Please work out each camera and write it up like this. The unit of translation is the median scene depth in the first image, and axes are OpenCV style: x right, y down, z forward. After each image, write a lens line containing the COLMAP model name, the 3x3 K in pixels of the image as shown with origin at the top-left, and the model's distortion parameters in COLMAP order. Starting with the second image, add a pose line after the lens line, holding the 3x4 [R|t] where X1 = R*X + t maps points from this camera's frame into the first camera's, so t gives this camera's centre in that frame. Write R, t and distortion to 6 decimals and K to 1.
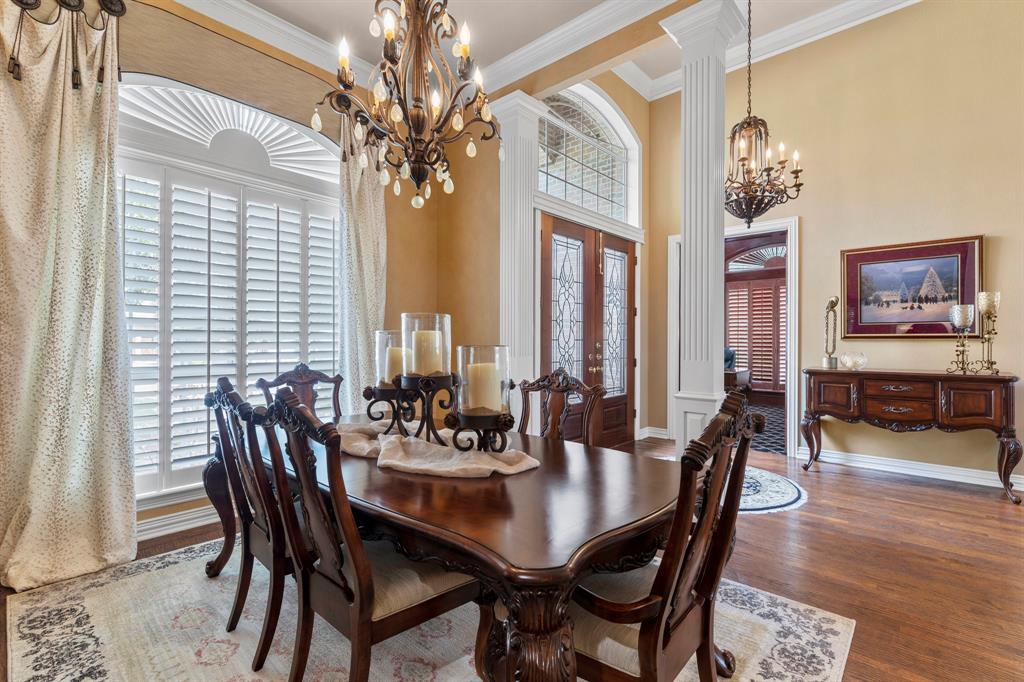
lens RADIAL K [[468.8, 0, 511.6], [0, 468.8, 338.1], [0, 0, 1]] dist [-0.002169, 0.000202]
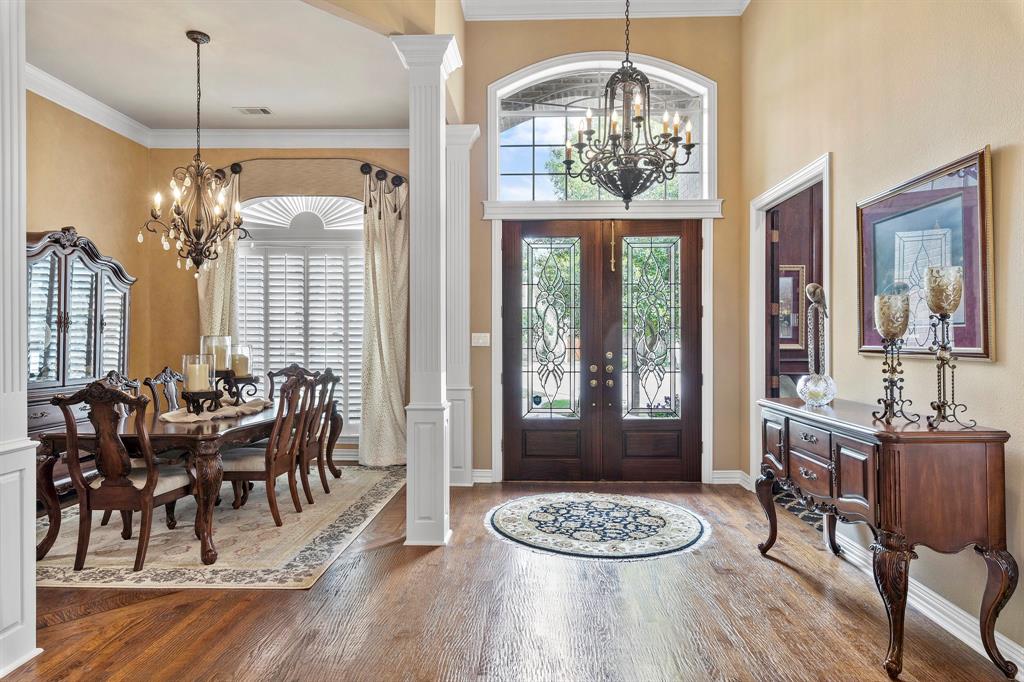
lens RADIAL K [[599.7, 0, 512.5], [0, 599.7, 340.7], [0, 0, 1]] dist [-0.004200, 0.000074]
pose [[0.639562, 0.003207, -0.768733, 1.210006], [0.002593, 0.999977, 0.006329, -0.024175], [0.768736, -0.006041, 0.639538, 0.222877]]
